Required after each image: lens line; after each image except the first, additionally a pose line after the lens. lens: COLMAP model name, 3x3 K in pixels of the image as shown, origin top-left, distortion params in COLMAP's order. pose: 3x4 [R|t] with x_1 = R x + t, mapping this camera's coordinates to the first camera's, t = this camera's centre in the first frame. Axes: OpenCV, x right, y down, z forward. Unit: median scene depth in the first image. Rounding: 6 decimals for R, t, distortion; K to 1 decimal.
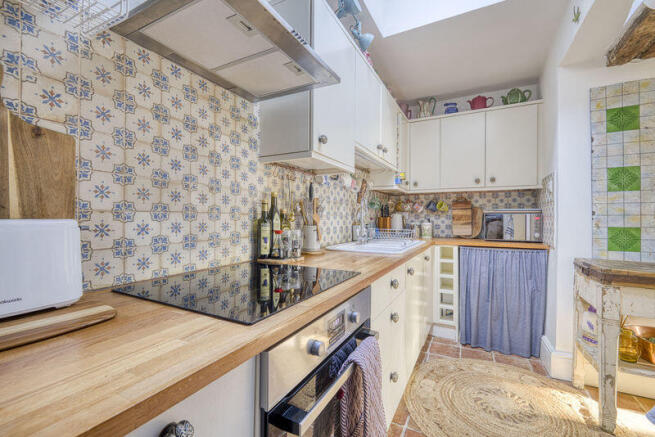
lens RADIAL K [[289.4, 0, 326.2], [0, 289.4, 217.6], [0, 0, 1]] dist [-0.004172, 0.000008]
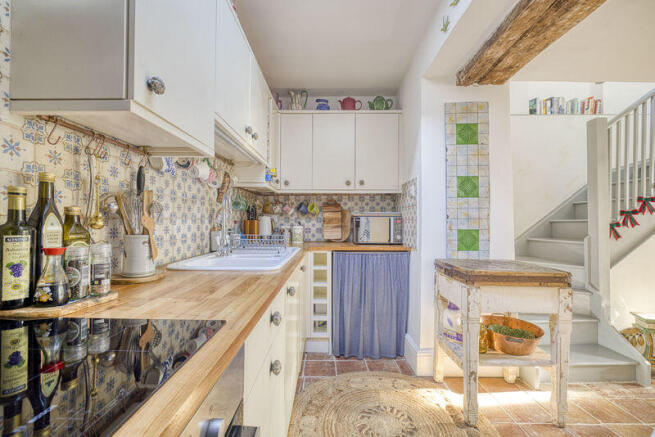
lens RADIAL K [[289.4, 0, 326.7], [0, 289.4, 216.2], [0, 0, 1]] dist [-0.004172, 0.000008]
pose [[0.890506, 0.006238, 0.454928, 0.021930], [-0.000528, 0.999919, -0.012678, -0.003960], [-0.454971, 0.011049, 0.890438, 0.237388]]
